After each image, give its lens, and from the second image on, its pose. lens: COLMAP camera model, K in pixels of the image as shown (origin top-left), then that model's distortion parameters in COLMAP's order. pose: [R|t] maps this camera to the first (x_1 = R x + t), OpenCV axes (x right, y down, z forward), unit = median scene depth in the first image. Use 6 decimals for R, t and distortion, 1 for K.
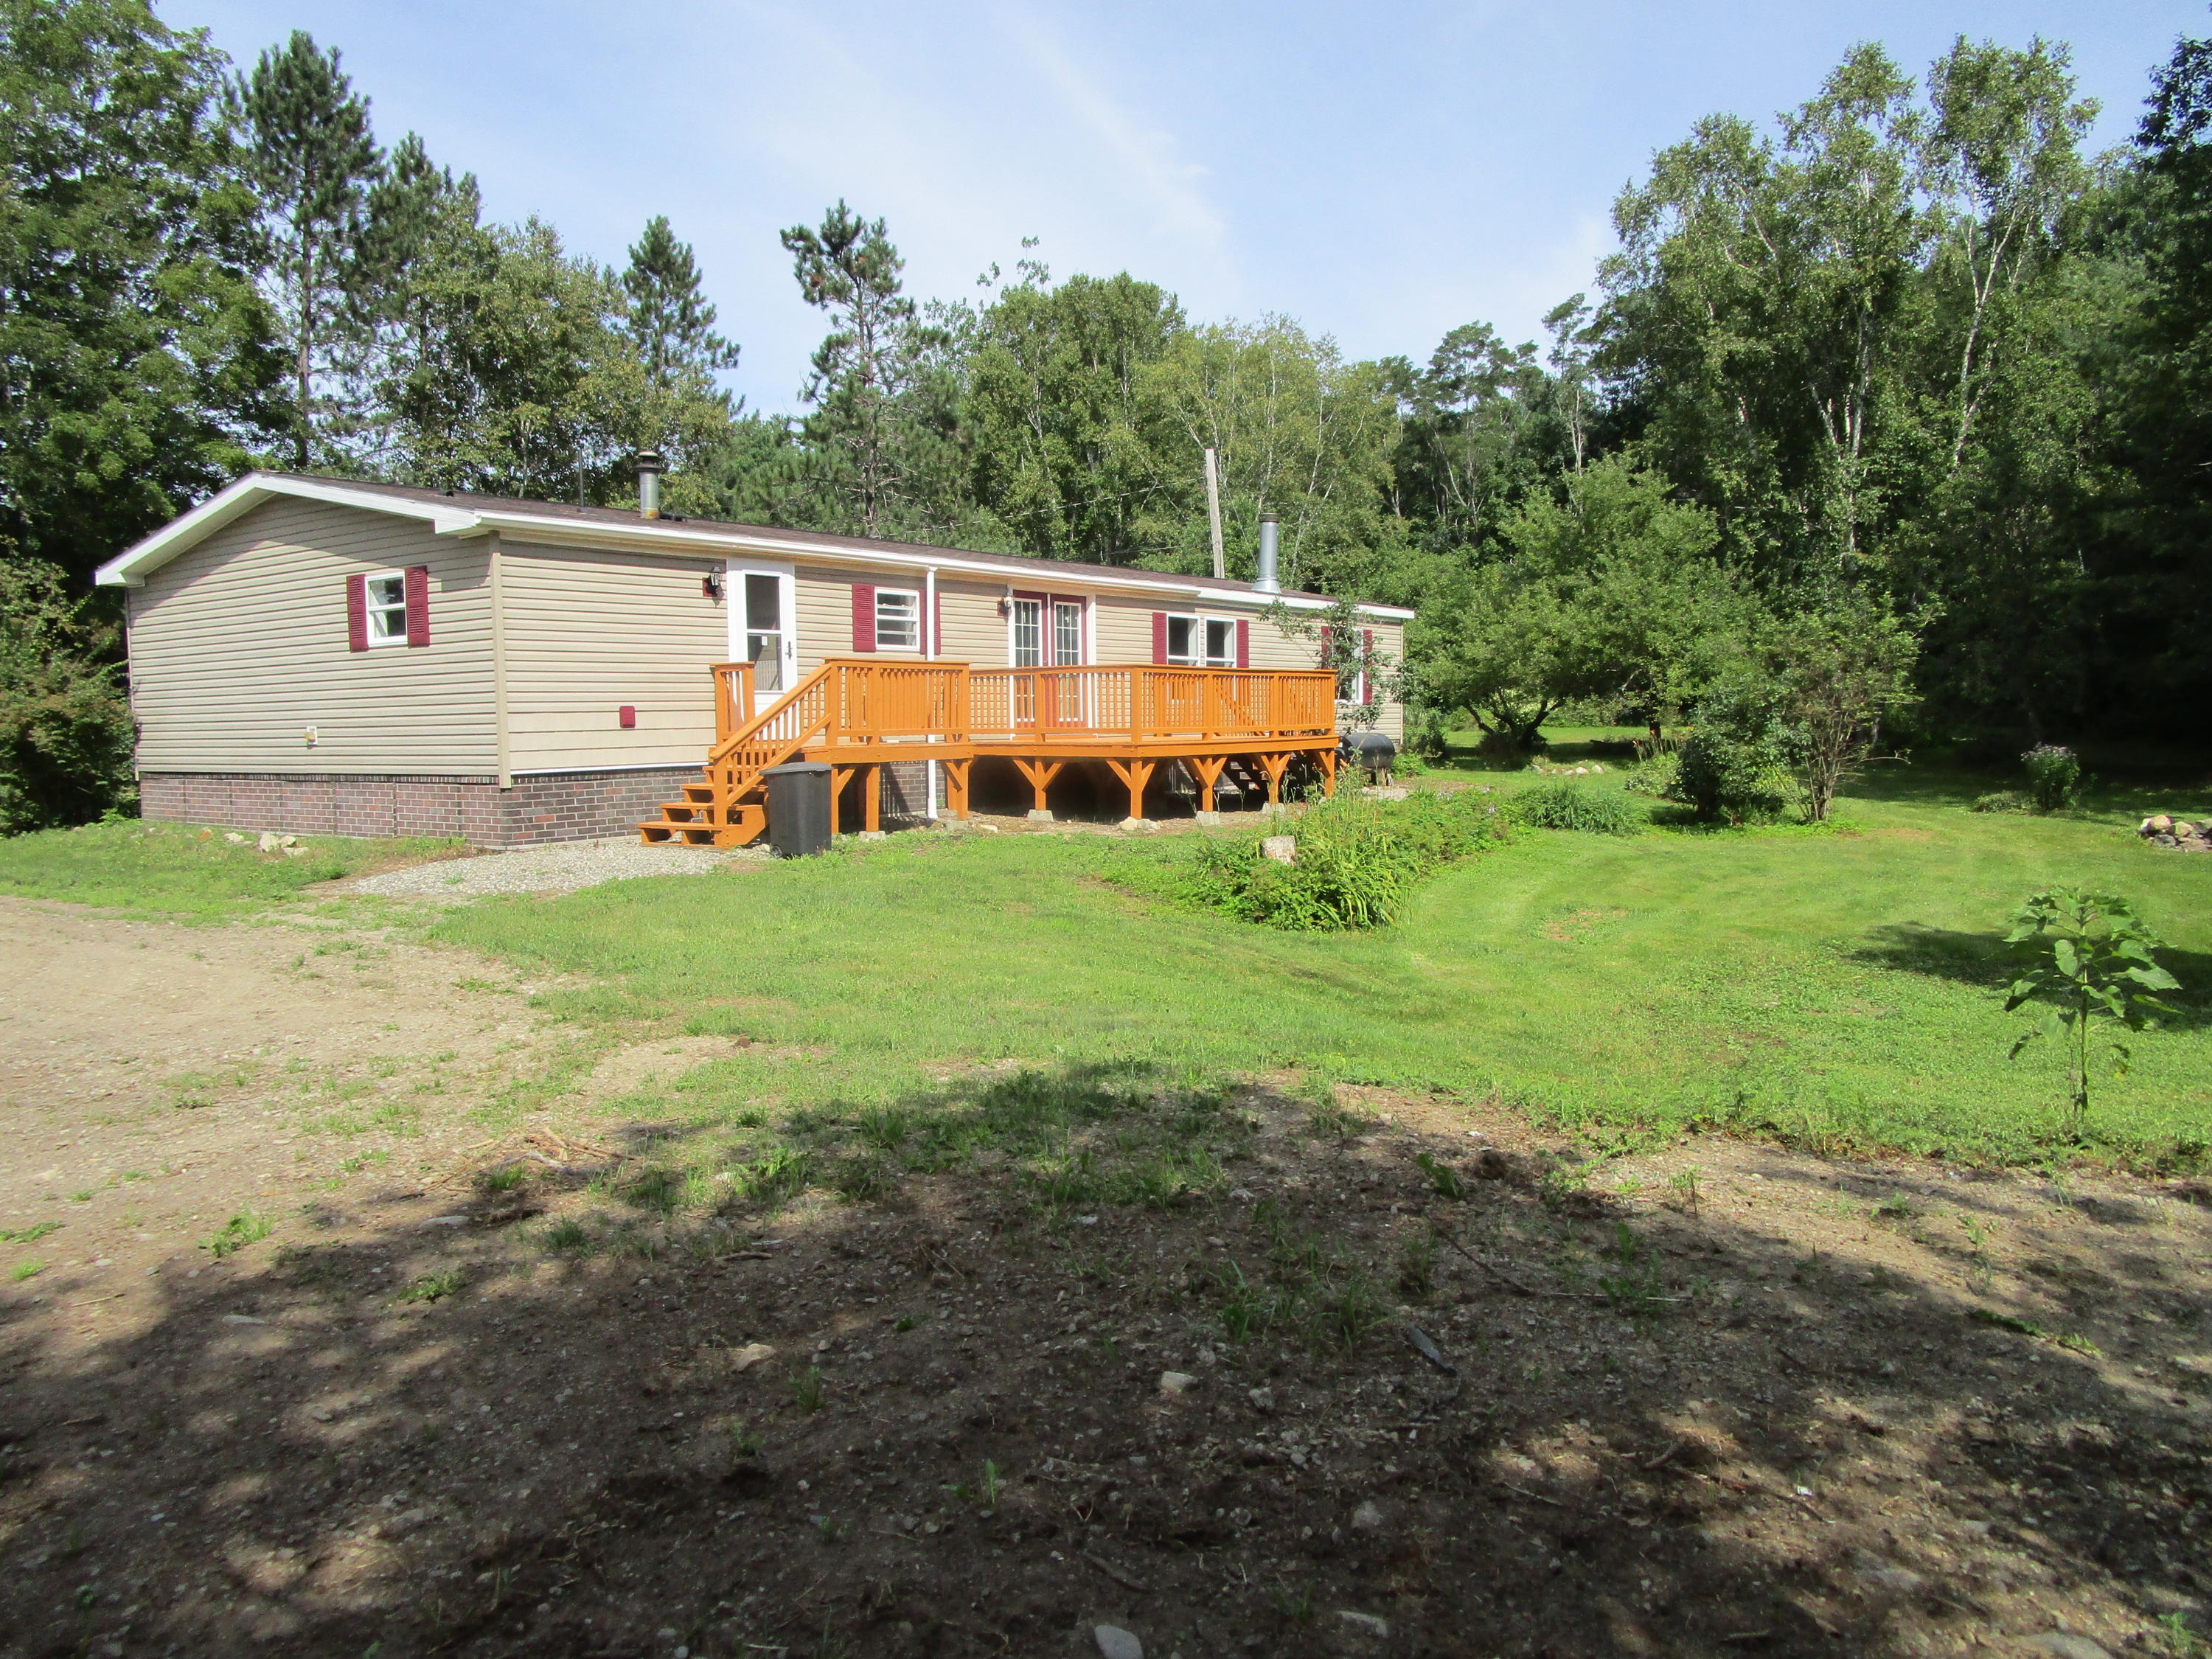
lens RADIAL K [[1616.0, 0, 1106.0], [0, 1616.0, 829.5], [0, 0, 1]] dist [-0.012612, 0.002027]
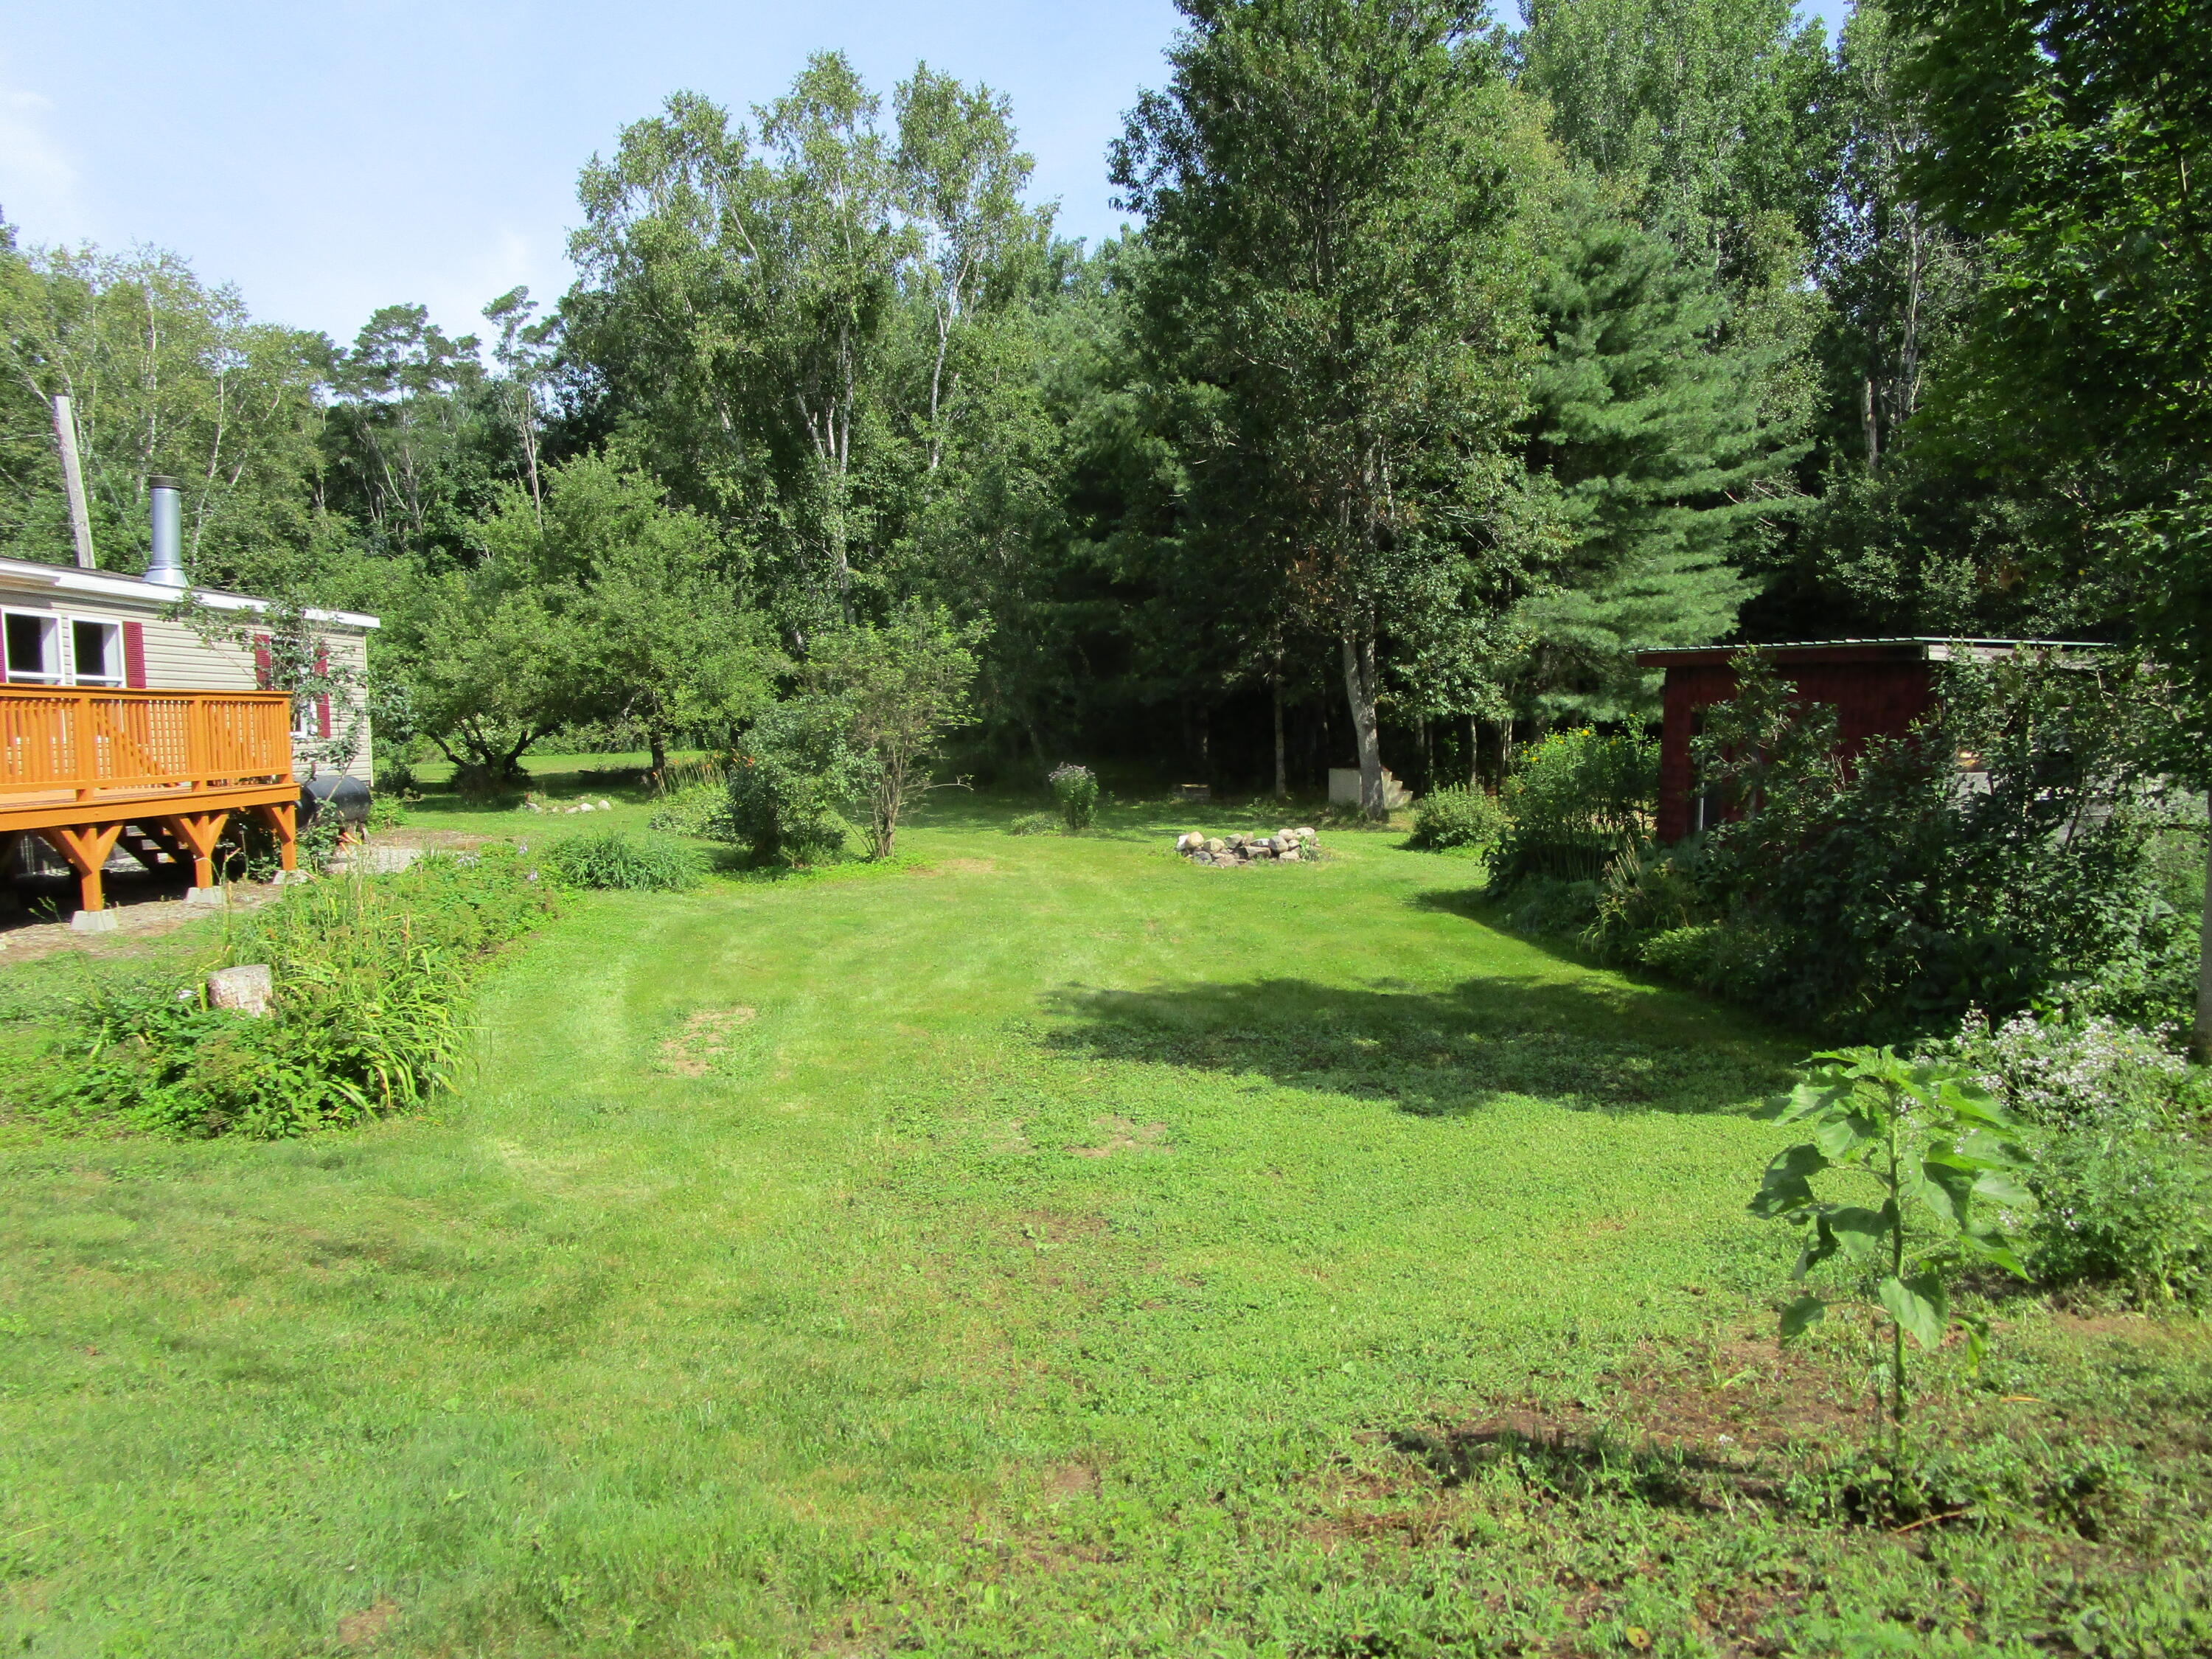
lens RADIAL K [[1616.0, 0, 1106.0], [0, 1616.0, 829.5], [0, 0, 1]] dist [-0.012612, 0.002027]
pose [[0.807574, -0.052084, 0.587462, 0.007181], [0.060872, 0.998134, 0.004814, -0.011409], [-0.586617, 0.031872, 0.809237, 0.126054]]
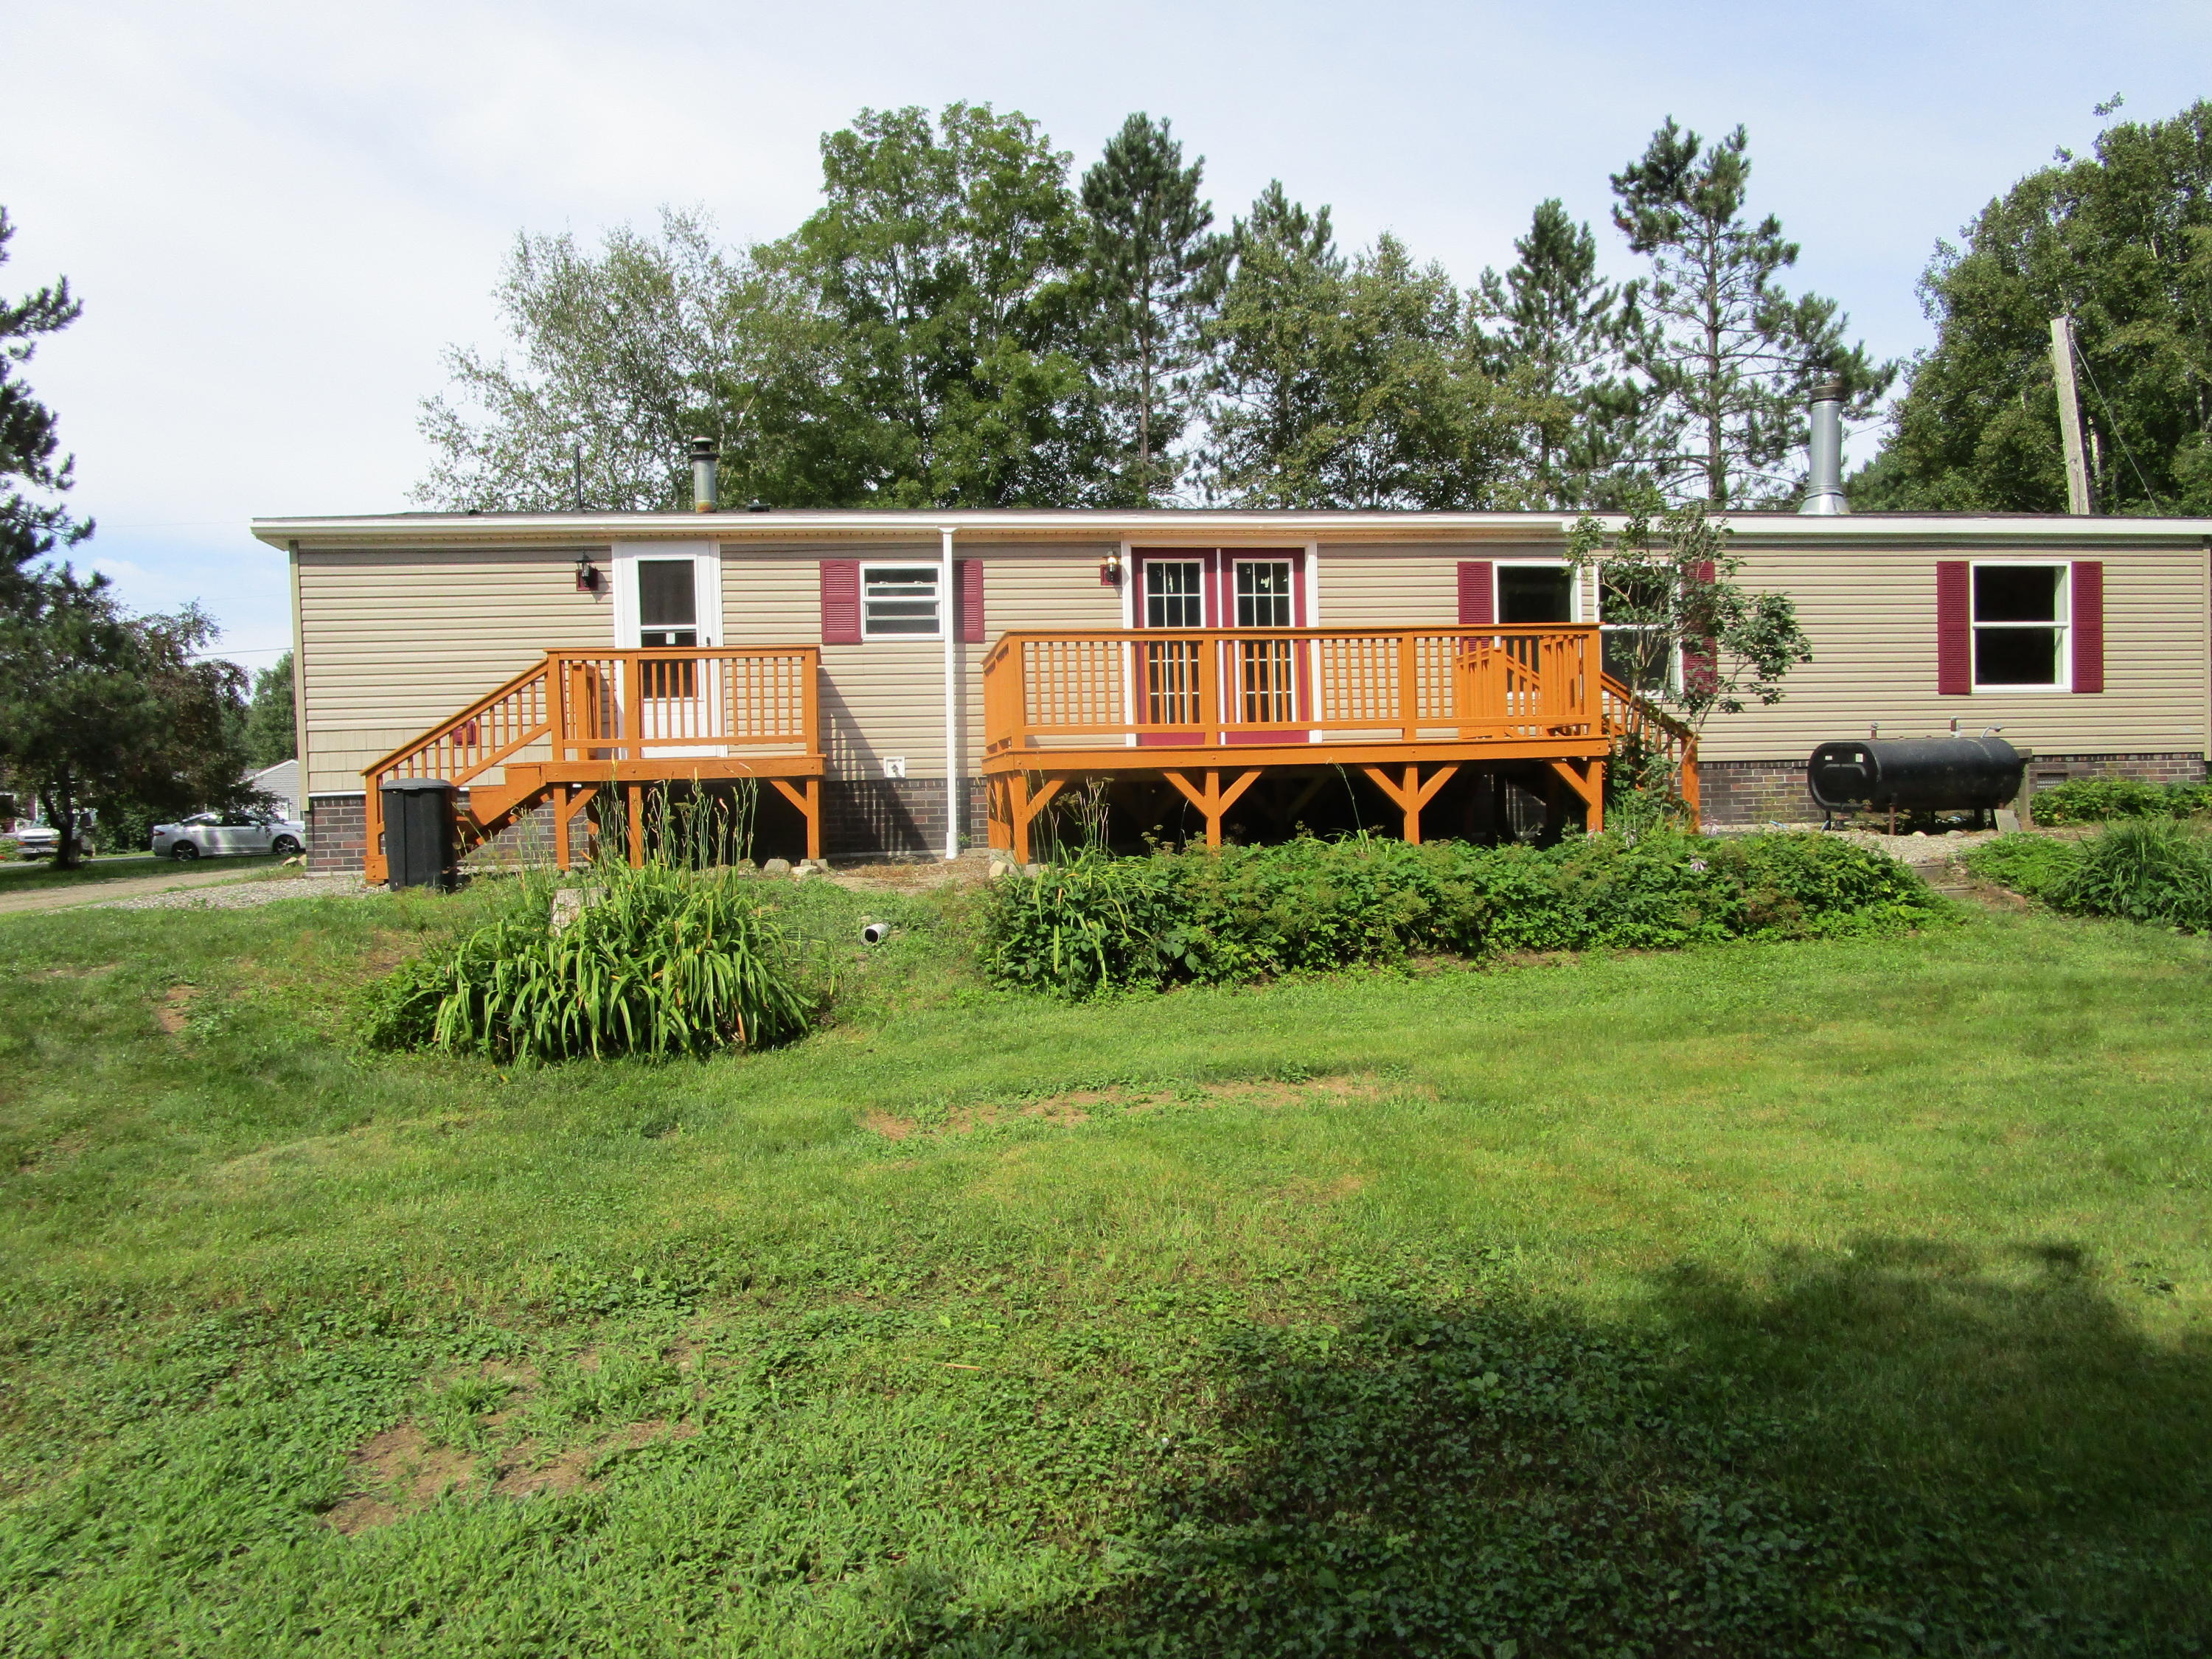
lens RADIAL K [[1616.0, 0, 1106.0], [0, 1616.0, 829.5], [0, 0, 1]] dist [-0.012612, 0.002027]
pose [[0.701486, 0.005117, -0.712664, 0.236306], [-0.029398, 0.999331, -0.021762, -0.003074], [0.712076, 0.036217, 0.701167, 0.254936]]
